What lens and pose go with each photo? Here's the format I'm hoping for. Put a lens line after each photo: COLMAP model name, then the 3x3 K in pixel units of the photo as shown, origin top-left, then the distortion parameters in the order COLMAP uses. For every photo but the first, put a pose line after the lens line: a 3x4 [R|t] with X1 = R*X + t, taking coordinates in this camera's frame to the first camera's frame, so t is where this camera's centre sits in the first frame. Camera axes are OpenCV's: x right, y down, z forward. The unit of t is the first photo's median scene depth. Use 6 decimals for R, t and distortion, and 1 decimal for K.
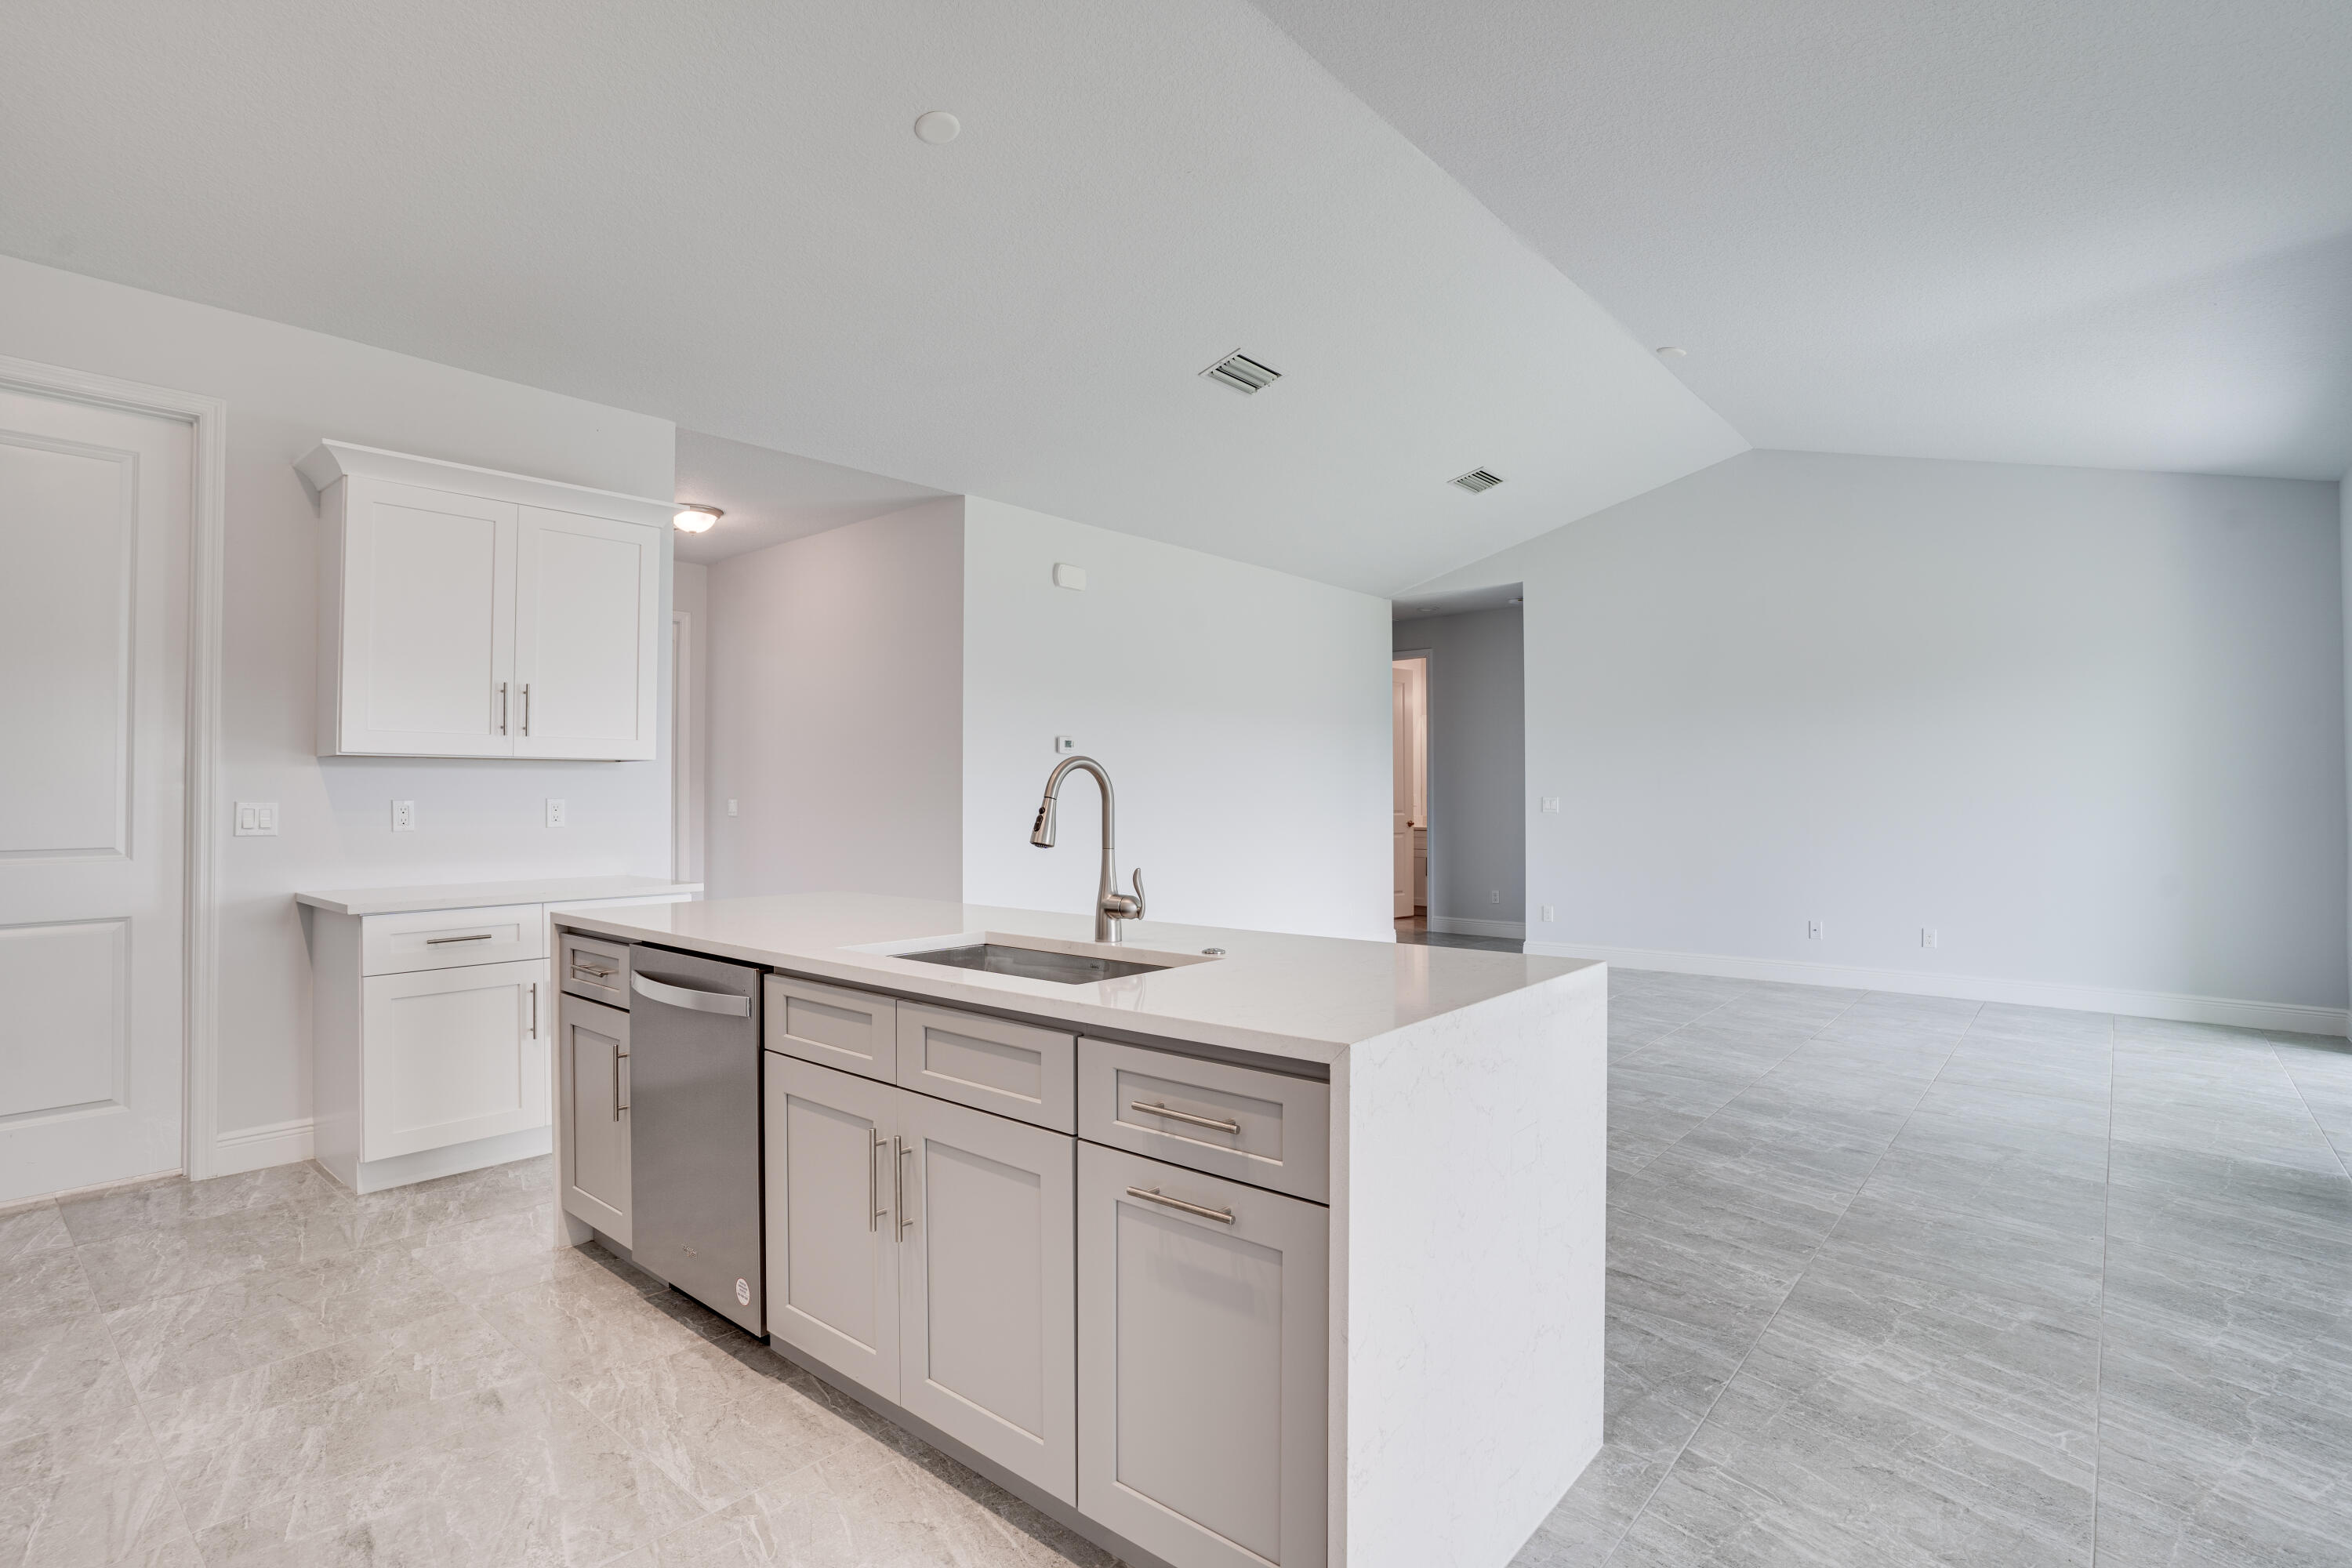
lens RADIAL K [[1156.7, 0, 1165.9], [0, 1156.7, 767.8], [0, 0, 1]] dist [-0.076826, 0.035891]
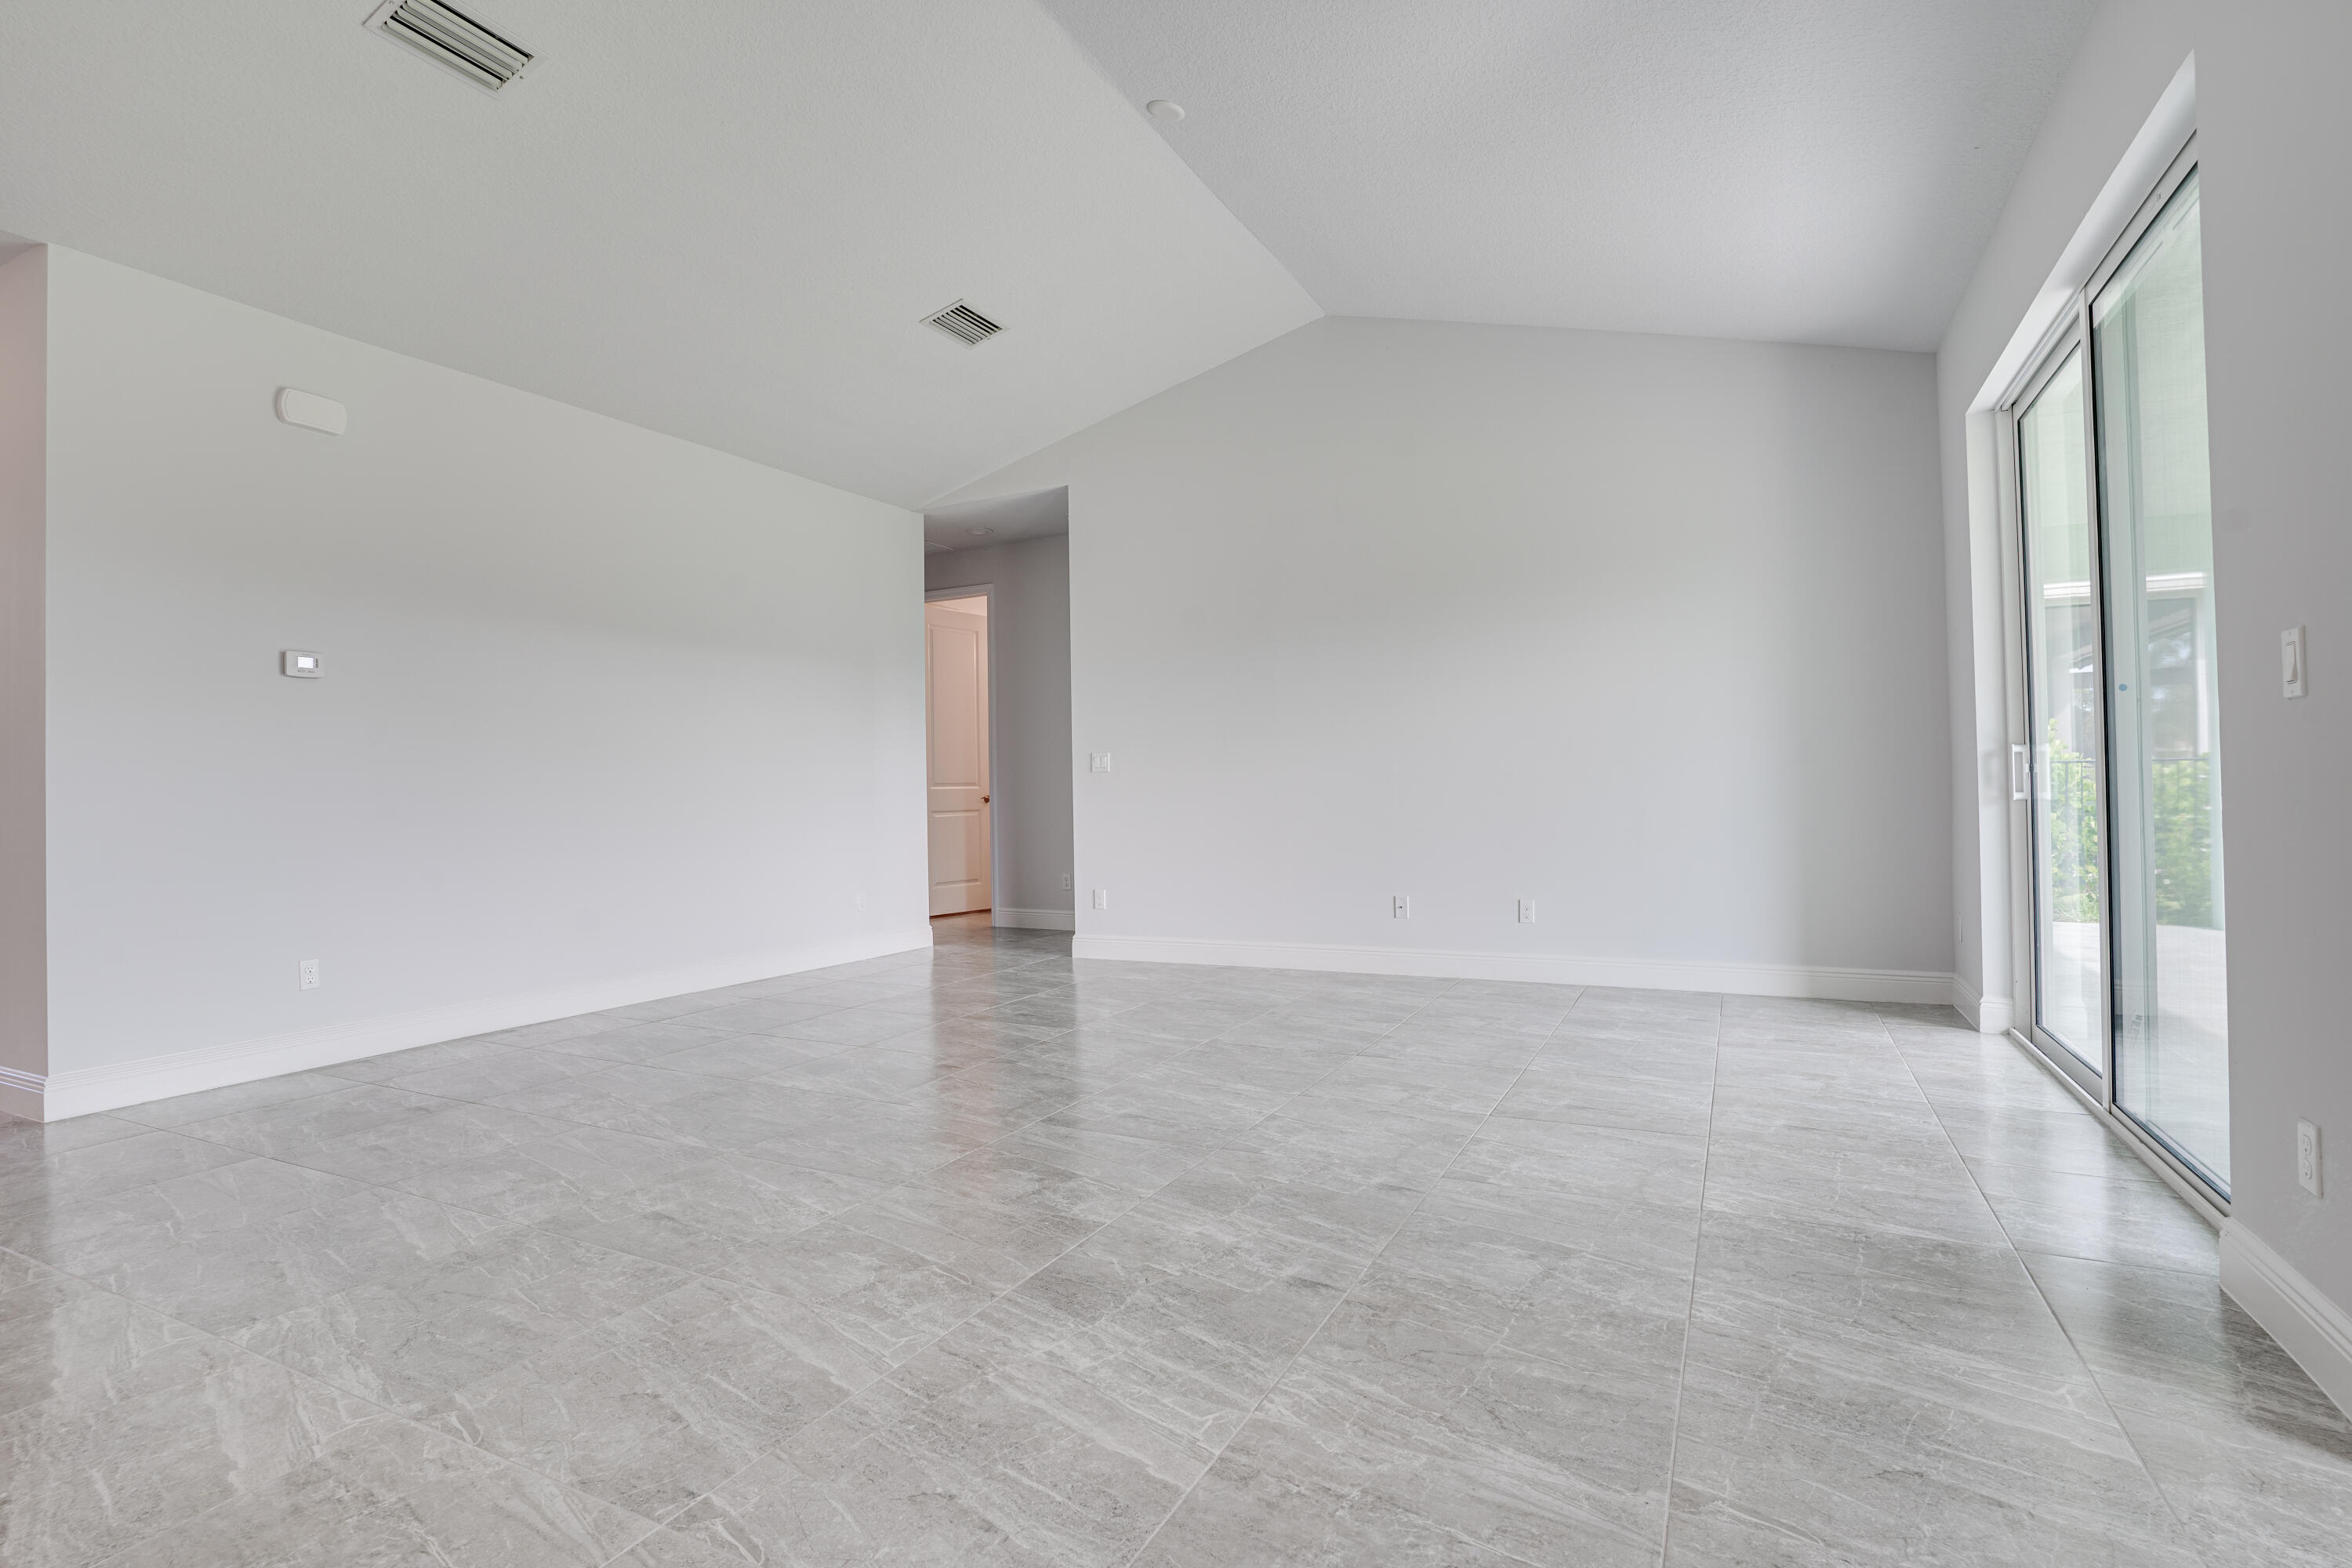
lens RADIAL K [[1156.7, 0, 1165.9], [0, 1156.7, 767.8], [0, 0, 1]] dist [-0.076826, 0.035891]
pose [[0.971361, -0.013656, 0.237215, 0.411434], [0.013632, 0.999906, 0.001742, 0.076596], [-0.237216, 0.001542, 0.971456, 0.455505]]
